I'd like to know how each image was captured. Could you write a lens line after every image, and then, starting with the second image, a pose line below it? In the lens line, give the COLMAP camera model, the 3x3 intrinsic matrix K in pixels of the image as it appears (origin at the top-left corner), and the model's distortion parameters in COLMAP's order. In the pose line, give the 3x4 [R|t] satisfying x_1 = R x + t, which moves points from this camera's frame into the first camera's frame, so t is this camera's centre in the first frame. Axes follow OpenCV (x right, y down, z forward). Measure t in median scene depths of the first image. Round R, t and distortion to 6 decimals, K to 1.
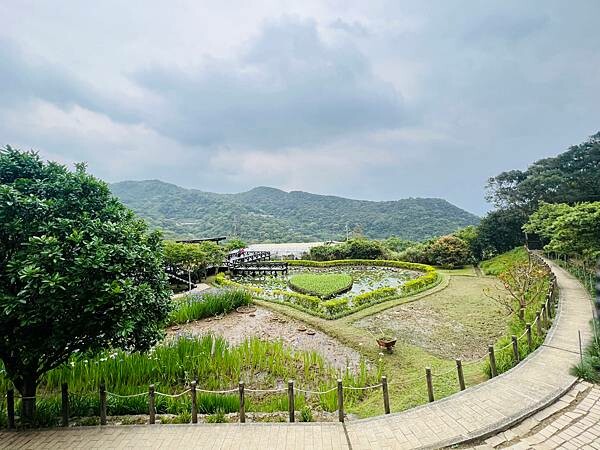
lens RADIAL K [[276.1, 0, 298.2], [0, 276.1, 225.6], [0, 0, 1]] dist [0.000967, 0.000015]
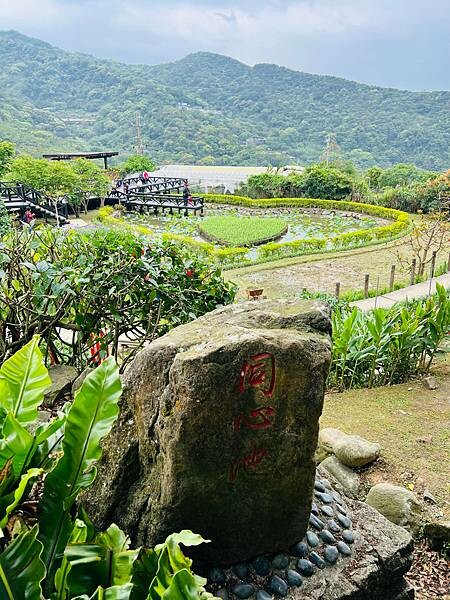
lens RADIAL K [[453.2, 0, 224.0], [0, 453.2, 300.0], [0, 0, 1]] dist [0.058303, -0.076687]
pose [[0.995377, 0.071682, -0.063923, 0.067506], [-0.045107, 0.936490, 0.347782, -0.014736], [0.084793, -0.343291, 0.935394, -0.089865]]
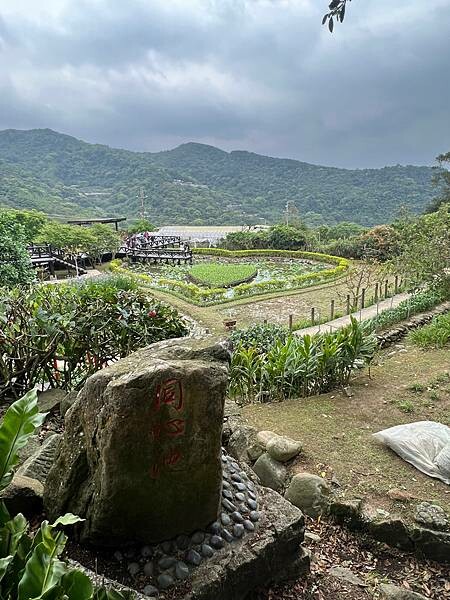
lens RADIAL K [[356.9, 0, 225.0], [0, 356.9, 300.0], [0, 0, 1]] dist [-0.002754, -0.001749]
pose [[0.998633, 0.039507, -0.034228, 0.074309], [-0.028820, 0.962423, 0.270021, -0.016762], [0.043610, -0.268665, 0.962246, -0.091442]]
